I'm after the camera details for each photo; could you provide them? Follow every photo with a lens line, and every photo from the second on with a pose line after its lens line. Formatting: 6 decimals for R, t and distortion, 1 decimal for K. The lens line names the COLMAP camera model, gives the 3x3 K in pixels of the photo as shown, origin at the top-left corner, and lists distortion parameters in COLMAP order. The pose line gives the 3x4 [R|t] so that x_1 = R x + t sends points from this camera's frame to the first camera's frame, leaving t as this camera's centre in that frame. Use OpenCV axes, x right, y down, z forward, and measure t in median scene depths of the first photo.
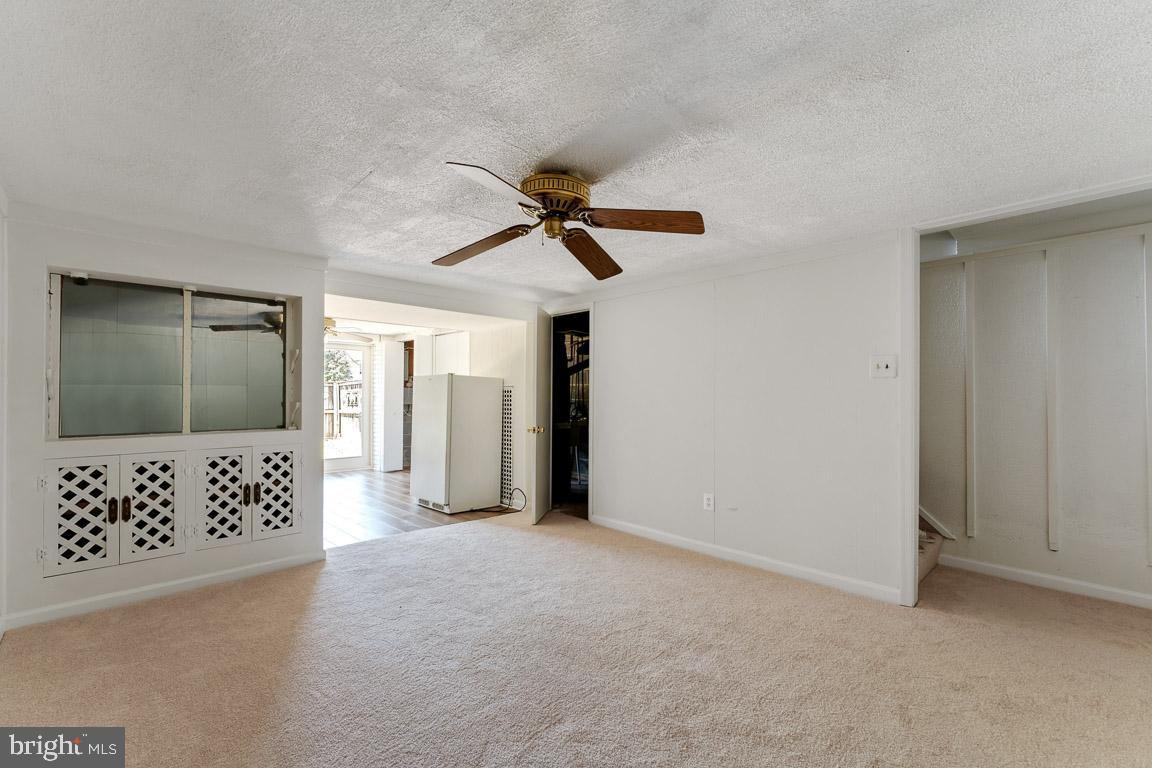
lens RADIAL K [[489.4, 0, 576.8], [0, 489.4, 394.7], [0, 0, 1]] dist [0.000726, 0.000008]
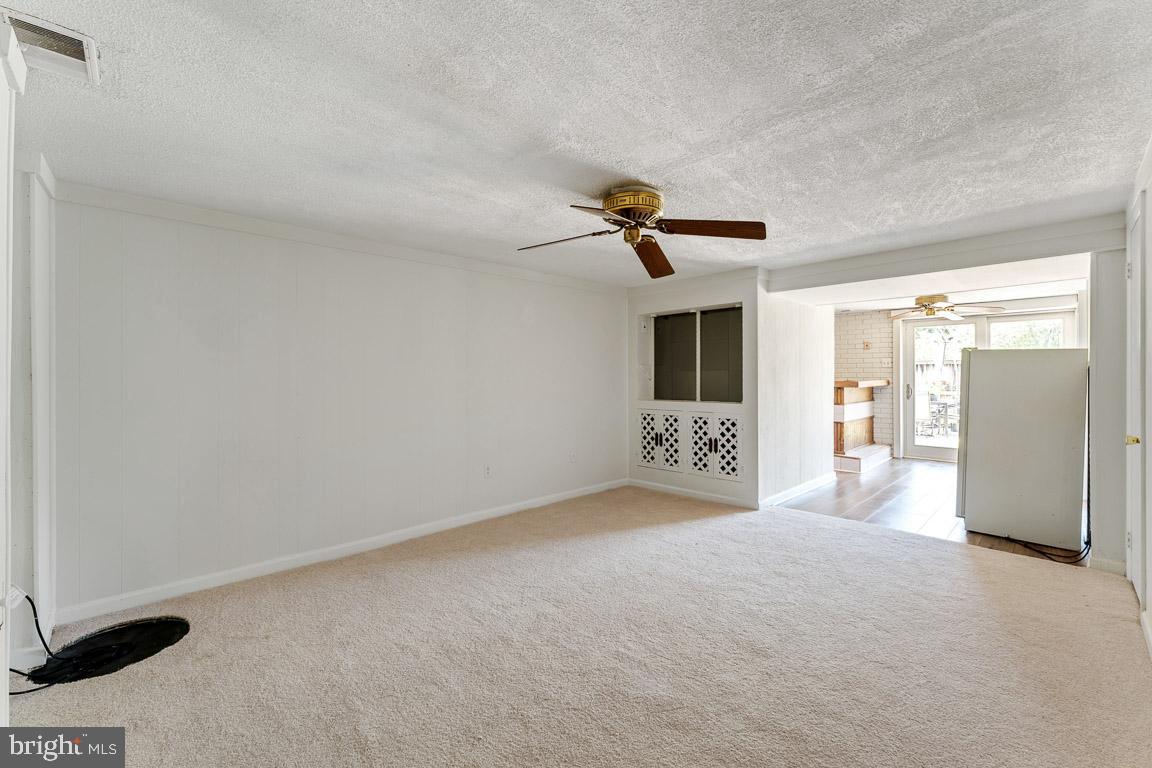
lens RADIAL K [[478.5, 0, 576.0], [0, 478.5, 384.0], [0, 0, 1]] dist [0.000195, 0.000088]
pose [[0.009065, 0.022164, -0.999713, 0.765311], [0.015294, 0.999634, 0.022301, -0.017791], [0.999842, -0.015492, 0.008723, 0.595255]]
